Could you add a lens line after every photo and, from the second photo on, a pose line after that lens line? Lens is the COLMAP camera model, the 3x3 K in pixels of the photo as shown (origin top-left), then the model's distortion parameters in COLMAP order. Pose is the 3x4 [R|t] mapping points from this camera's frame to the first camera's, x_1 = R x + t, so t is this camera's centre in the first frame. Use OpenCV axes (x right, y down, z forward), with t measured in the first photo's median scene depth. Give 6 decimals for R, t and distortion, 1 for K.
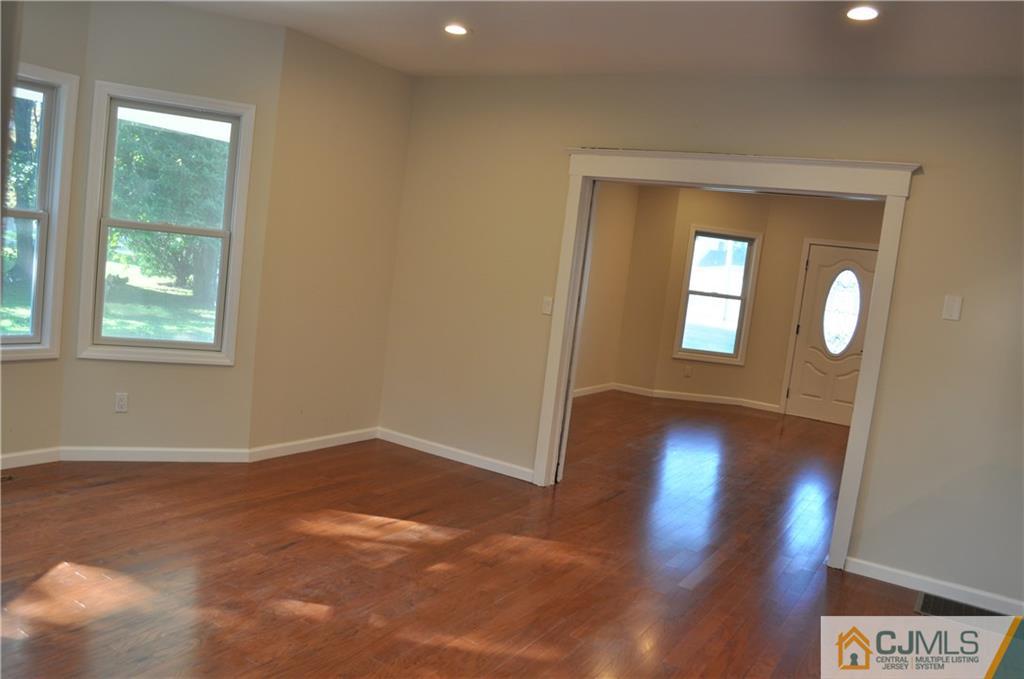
lens RADIAL K [[803.5, 0, 505.3], [0, 803.5, 338.0], [0, 0, 1]] dist [-0.074069, 0.000607]
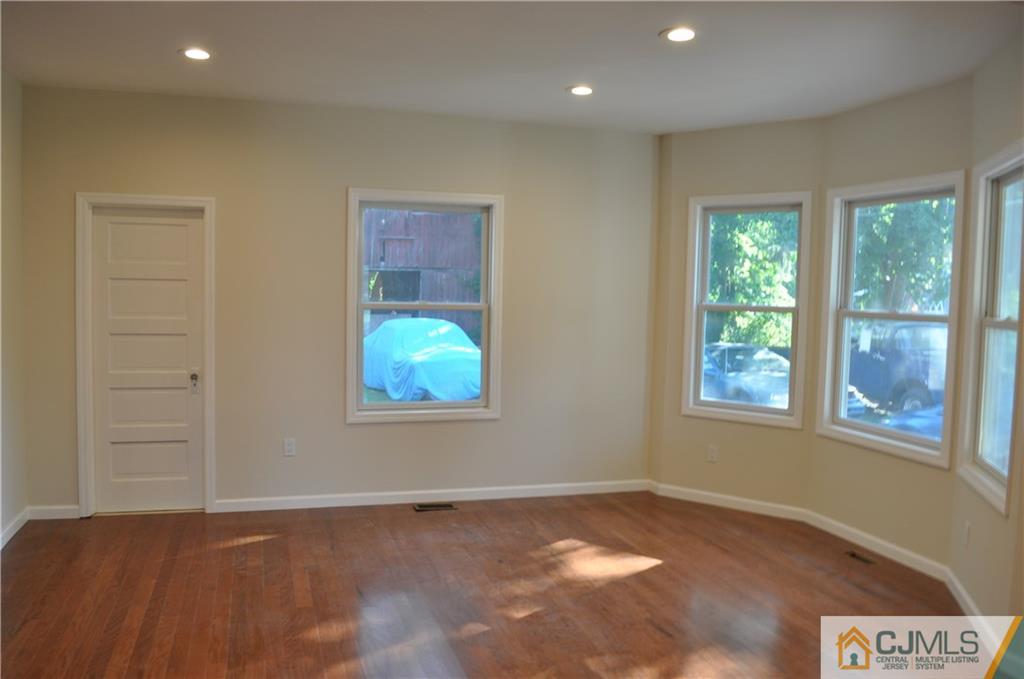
lens RADIAL K [[803.5, 0, 505.3], [0, 803.5, 338.0], [0, 0, 1]] dist [-0.074069, 0.000607]
pose [[-0.639726, -0.095379, -0.762662, 0.584604], [-0.193133, 0.980382, 0.039393, -0.074286], [0.743942, 0.172496, -0.645597, 1.408672]]
